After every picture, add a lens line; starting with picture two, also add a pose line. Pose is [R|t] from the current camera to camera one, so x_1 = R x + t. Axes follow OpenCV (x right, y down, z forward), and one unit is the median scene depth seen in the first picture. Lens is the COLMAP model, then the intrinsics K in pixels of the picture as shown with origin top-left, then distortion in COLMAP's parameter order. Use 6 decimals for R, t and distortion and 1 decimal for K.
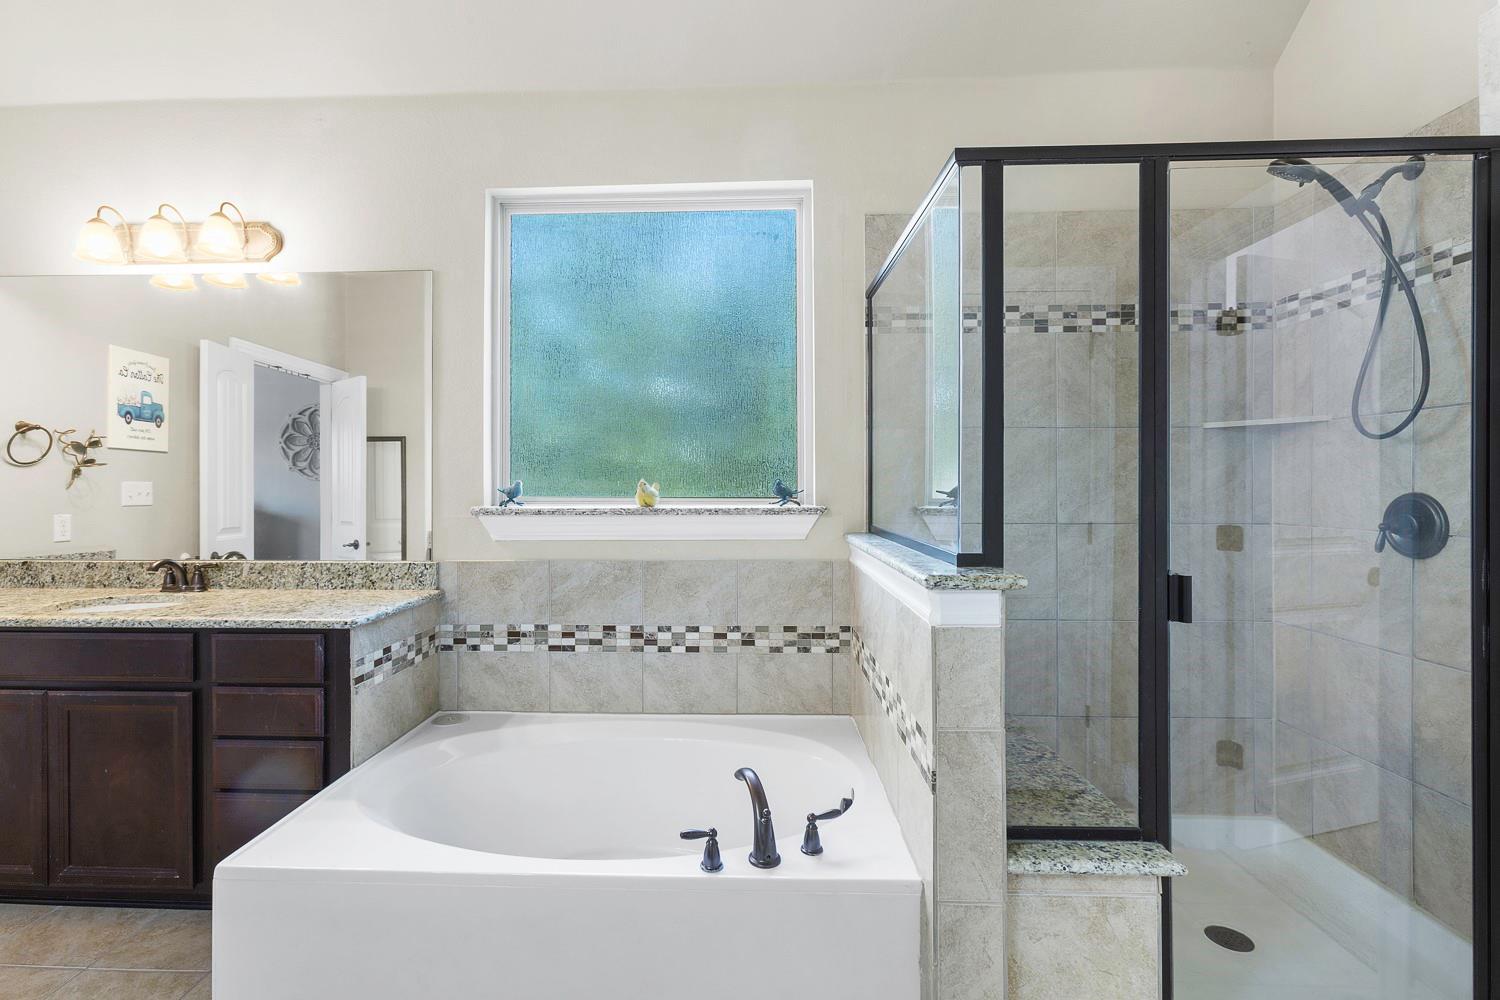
lens RADIAL K [[685.7, 0, 738.0], [0, 685.7, 492.7], [0, 0, 1]] dist [-0.002163, 0.000127]
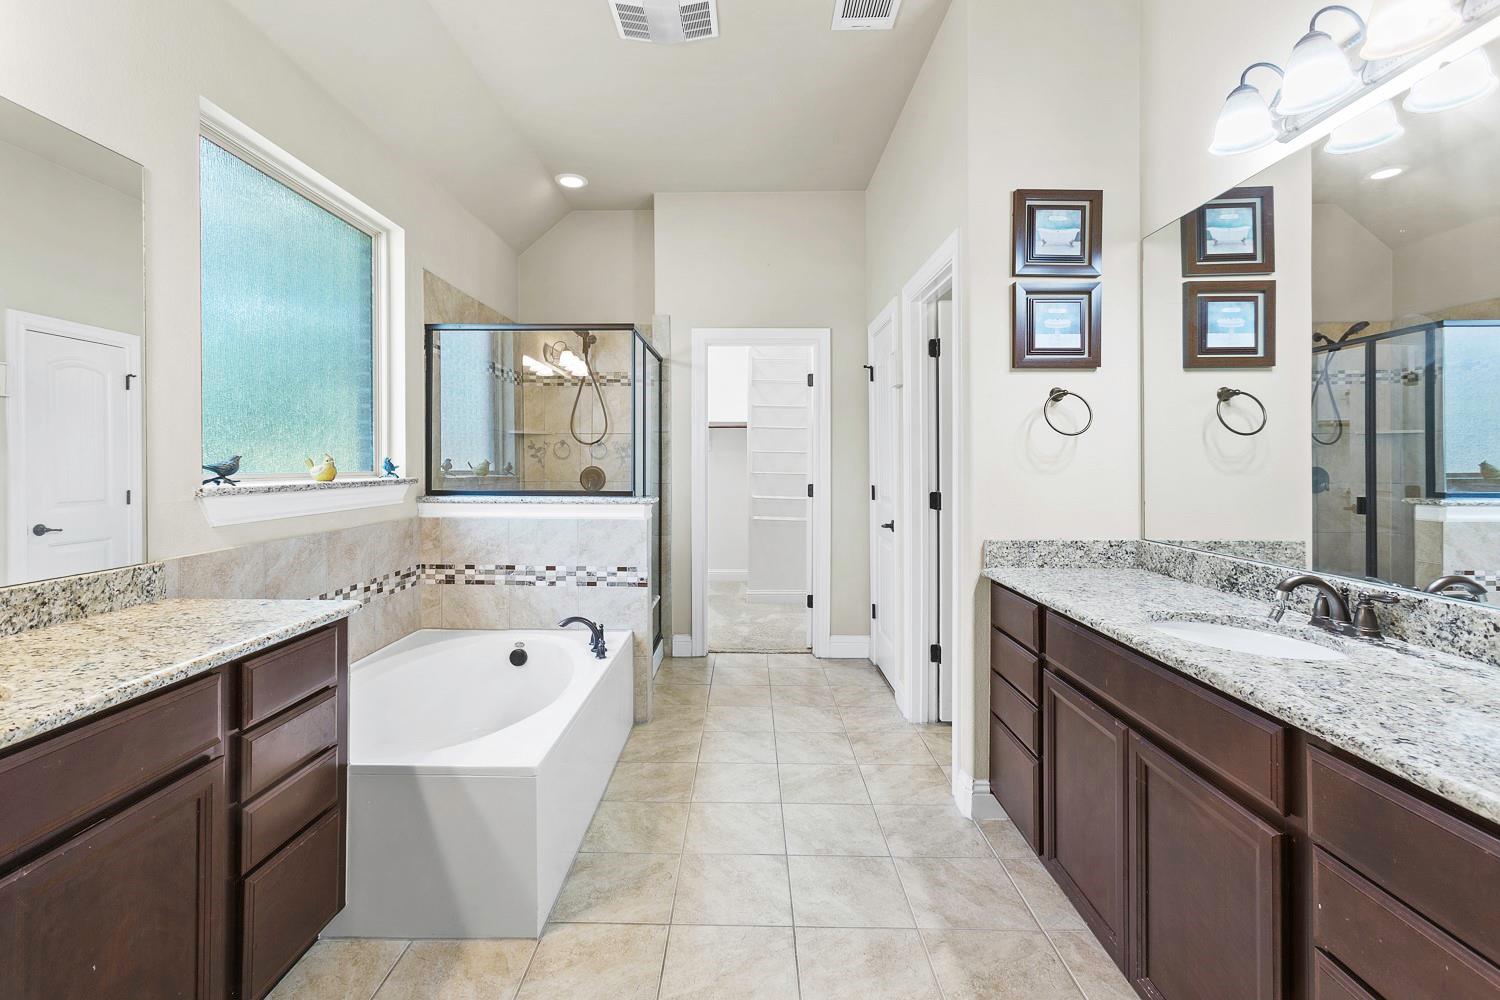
lens RADIAL K [[685.7, 0, 738.0], [0, 685.7, 492.7], [0, 0, 1]] dist [-0.002163, 0.000127]
pose [[-0.031688, -0.041200, 0.998648, -1.211994], [0.005345, 0.999129, 0.041389, -0.002110], [-0.999484, 0.006649, -0.031440, 0.397534]]
